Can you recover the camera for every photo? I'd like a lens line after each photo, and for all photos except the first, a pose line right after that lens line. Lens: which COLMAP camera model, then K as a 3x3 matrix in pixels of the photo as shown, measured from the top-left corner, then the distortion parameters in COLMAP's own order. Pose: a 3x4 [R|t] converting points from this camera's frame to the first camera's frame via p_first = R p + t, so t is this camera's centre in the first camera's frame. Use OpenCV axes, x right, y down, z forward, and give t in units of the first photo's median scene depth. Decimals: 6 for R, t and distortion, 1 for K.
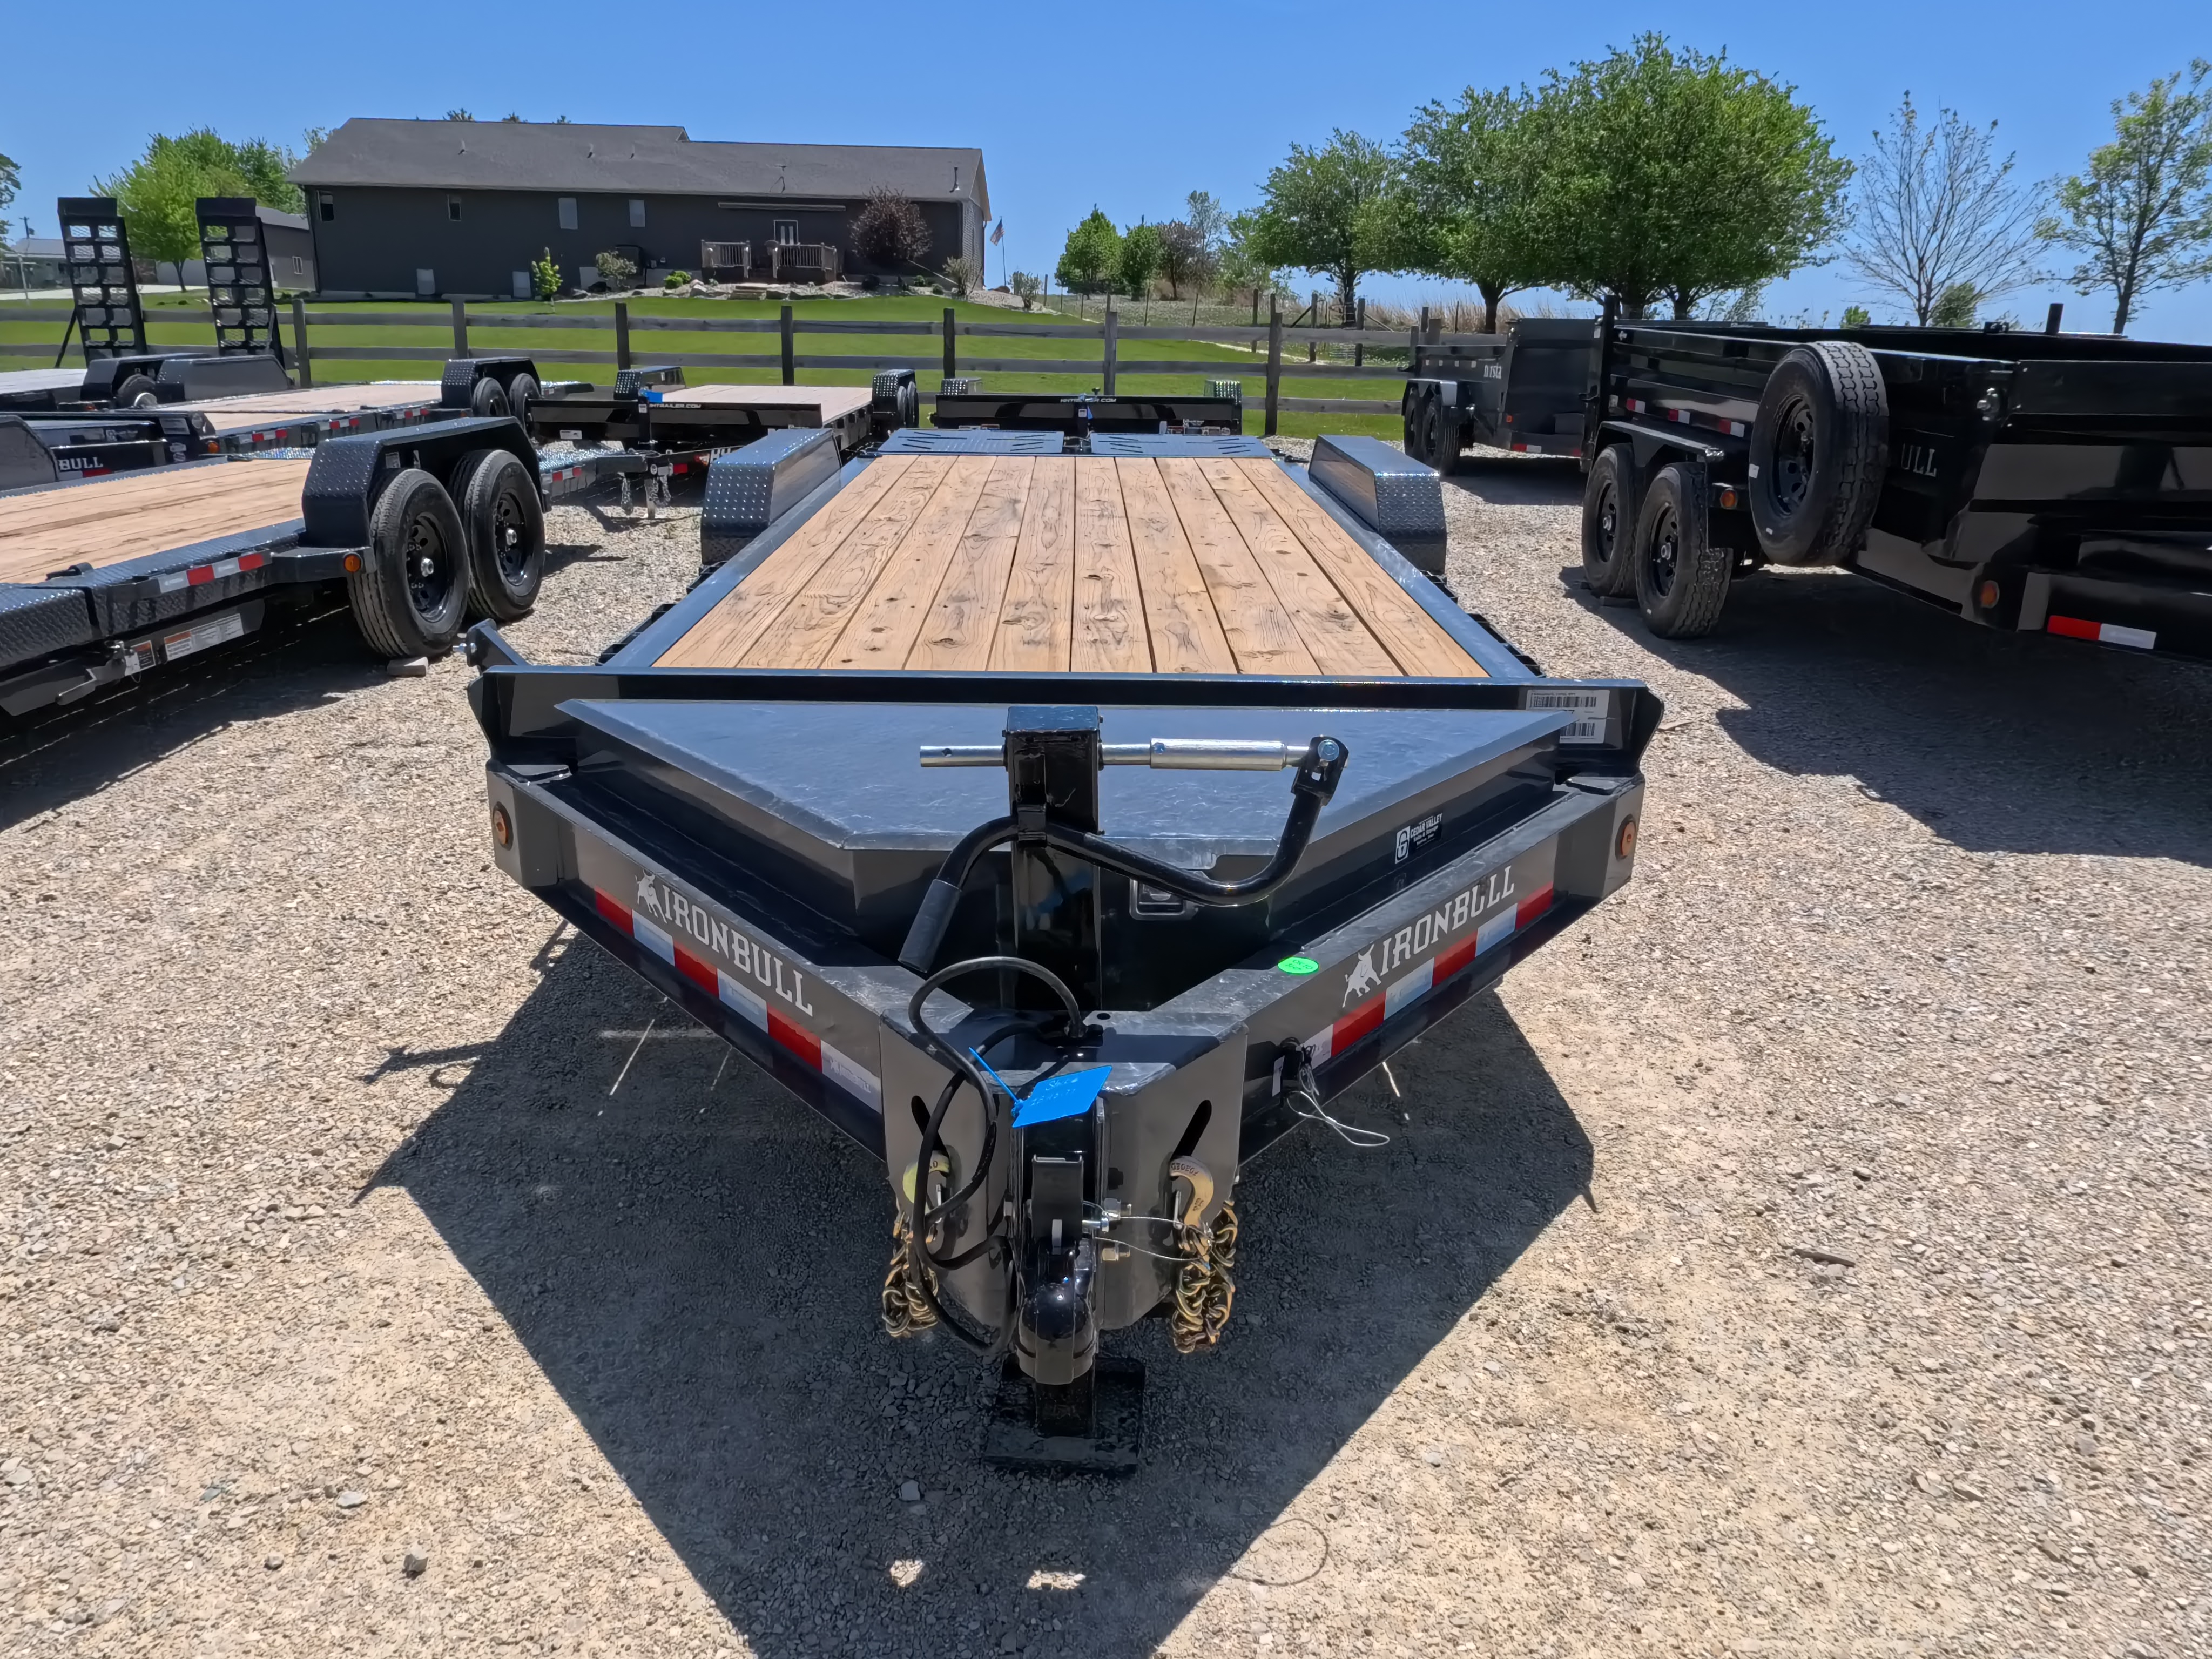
lens RADIAL K [[1584.1, 0, 1106.0], [0, 1584.1, 829.5], [0, 0, 1]] dist [-0.002810, 0.002194]
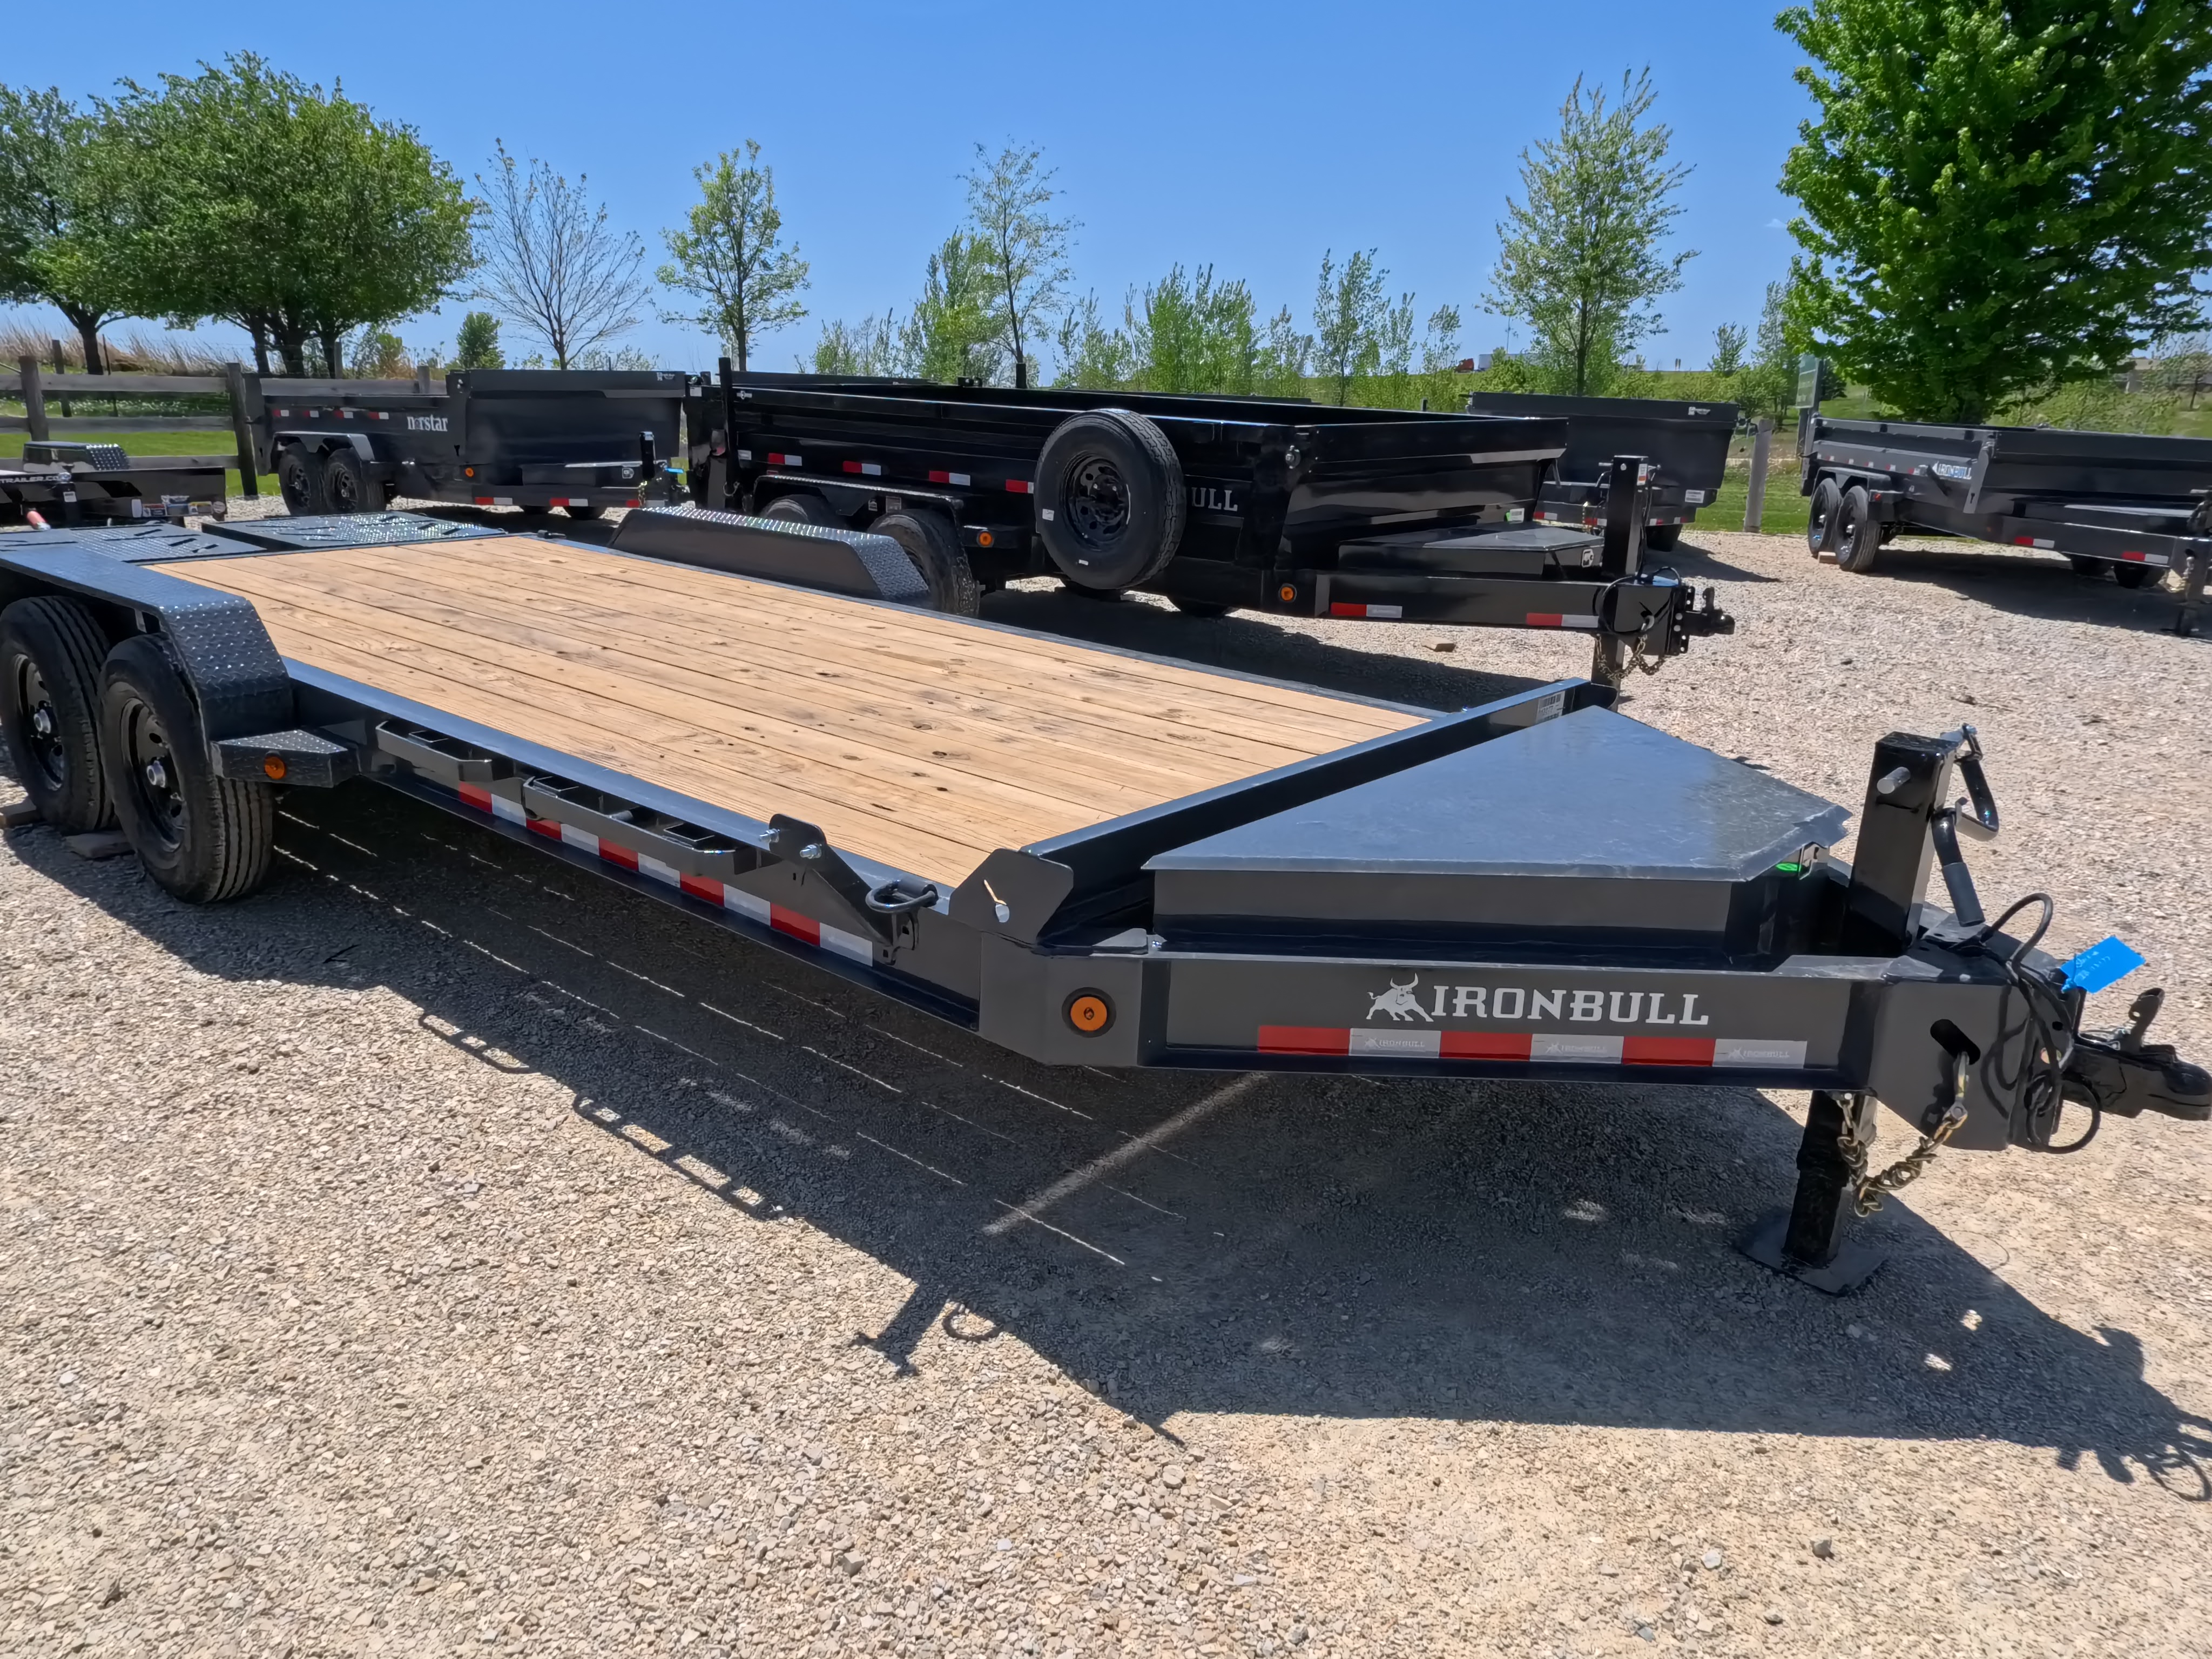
lens RADIAL K [[1584.1, 0, 1106.0], [0, 1584.1, 829.5], [0, 0, 1]] dist [-0.002810, 0.002194]
pose [[0.658777, -0.215759, 0.720737, -0.247710], [0.225955, 0.970509, 0.084000, -0.043875], [-0.717605, 0.107517, 0.688101, 0.085003]]
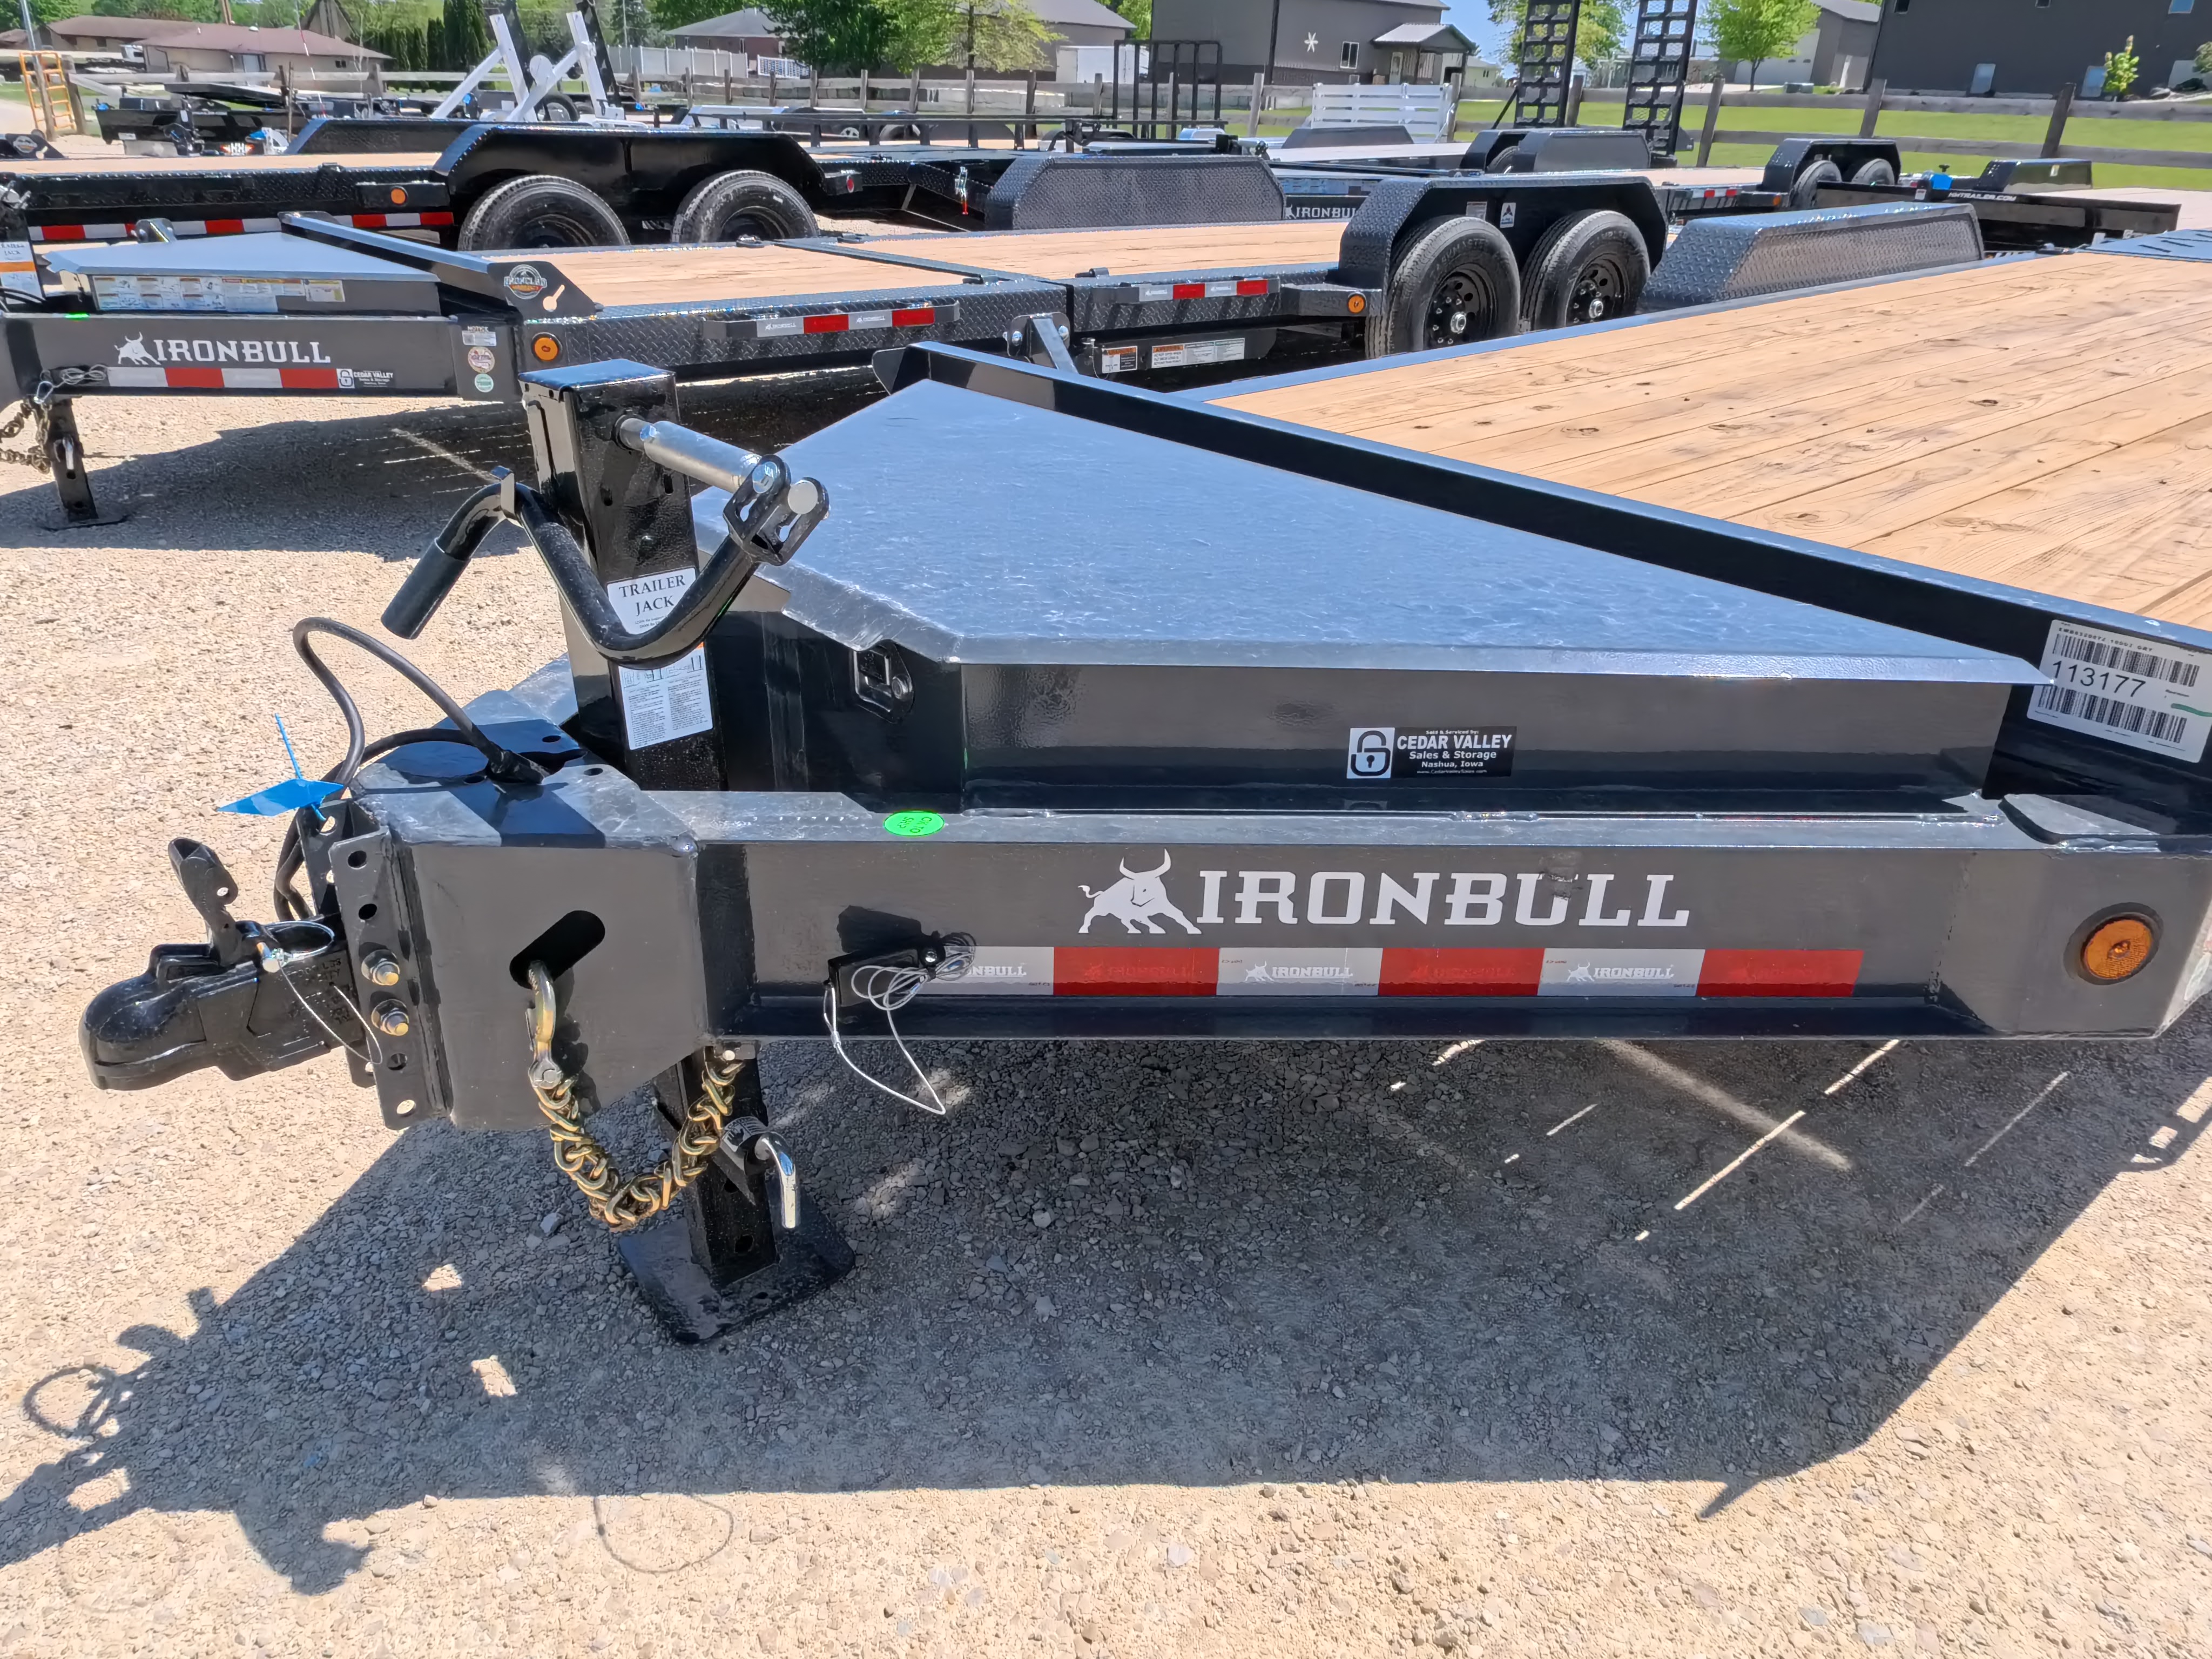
lens RADIAL K [[1573.8, 0, 1106.0], [0, 1573.8, 829.5], [0, 0, 1]] dist [0.006705, -0.004030]
pose [[0.640140, 0.331127, -0.693236, 0.112443], [-0.255174, 0.942760, 0.214683, -0.013609], [0.724643, 0.039469, 0.687994, 0.103760]]
